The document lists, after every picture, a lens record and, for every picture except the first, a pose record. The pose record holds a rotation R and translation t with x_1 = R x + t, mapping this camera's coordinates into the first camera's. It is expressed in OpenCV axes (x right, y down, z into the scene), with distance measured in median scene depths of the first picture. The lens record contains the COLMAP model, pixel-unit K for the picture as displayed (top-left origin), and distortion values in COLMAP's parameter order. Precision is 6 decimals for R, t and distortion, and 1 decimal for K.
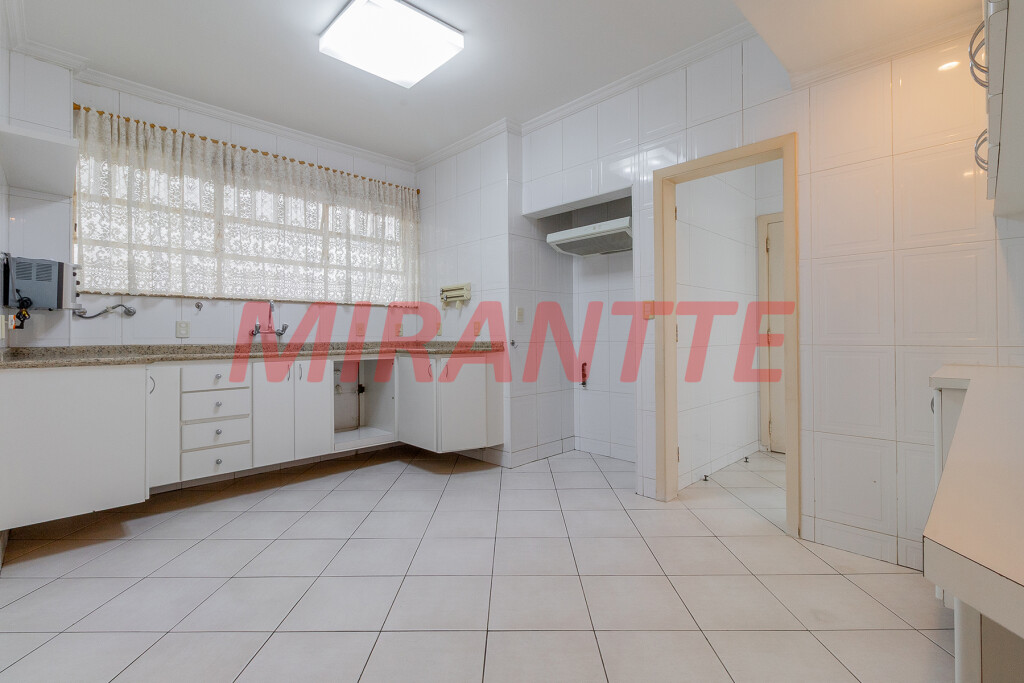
lens RADIAL K [[478.4, 0, 512.4], [0, 478.4, 333.8], [0, 0, 1]] dist [-0.003149, 0.001384]
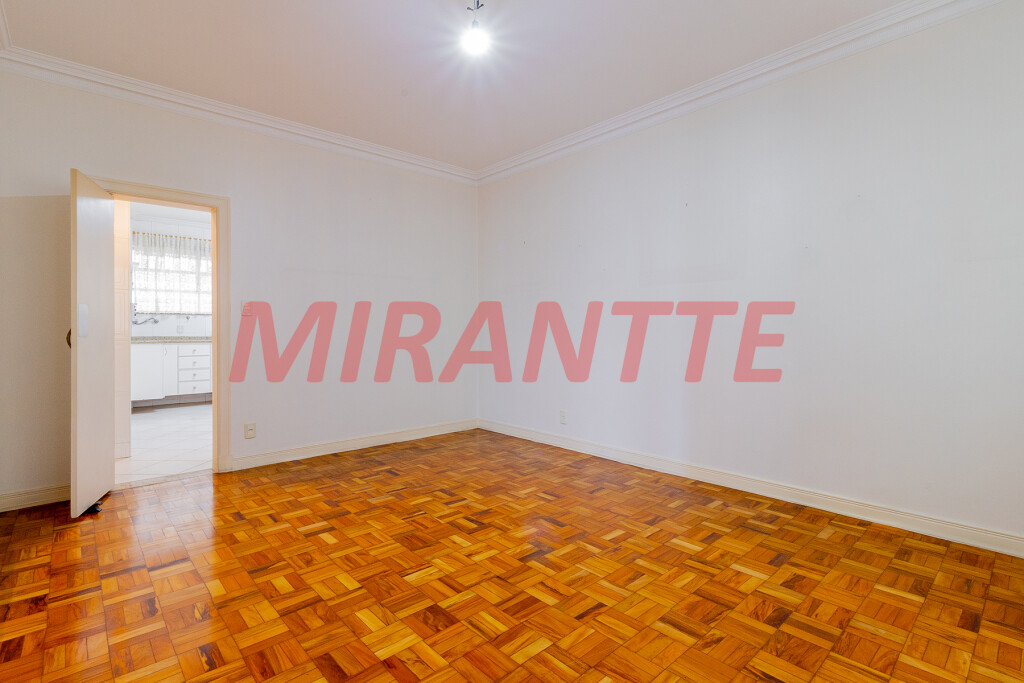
lens RADIAL K [[478.4, 0, 509.8], [0, 478.4, 334.7], [0, 0, 1]] dist [-0.003149, 0.001384]
pose [[0.999523, 0.003410, -0.030702, 0.830796], [-0.003268, 0.999984, 0.004697, 0.001418], [0.030717, -0.004595, 0.999518, -1.067154]]
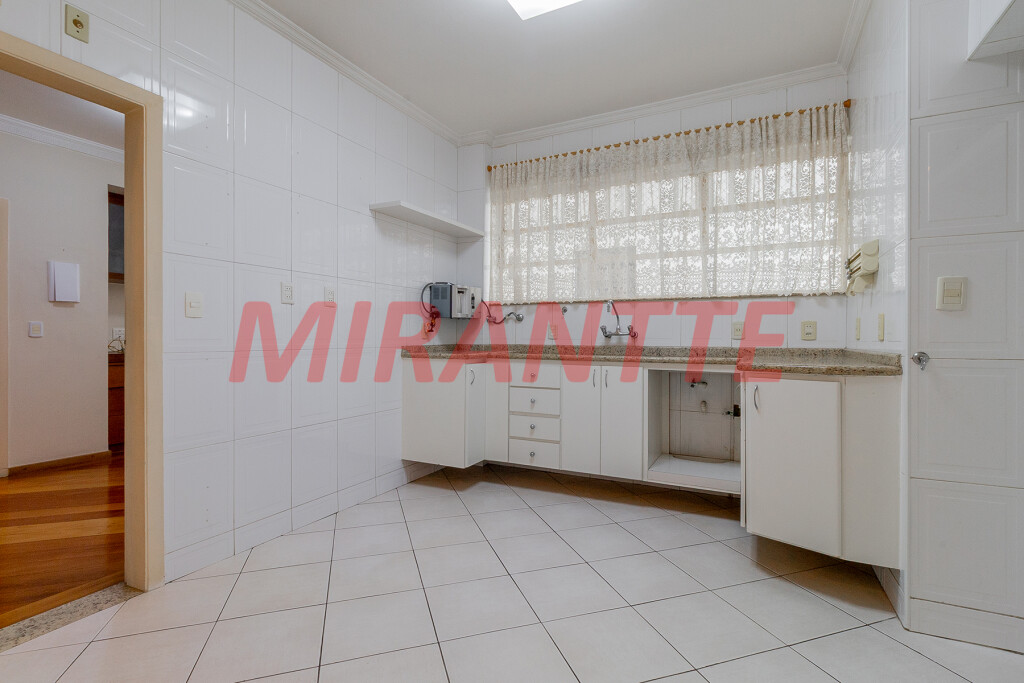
lens RADIAL K [[544.6, 0, 500.7], [0, 544.6, 329.2], [0, 0, 1]] dist [0.032137, 0.000620]
pose [[0.258894, -0.007112, -0.965880, 0.502542], [-0.003830, 0.999957, -0.008390, -0.003923], [0.965898, 0.005871, 0.258856, 0.538905]]
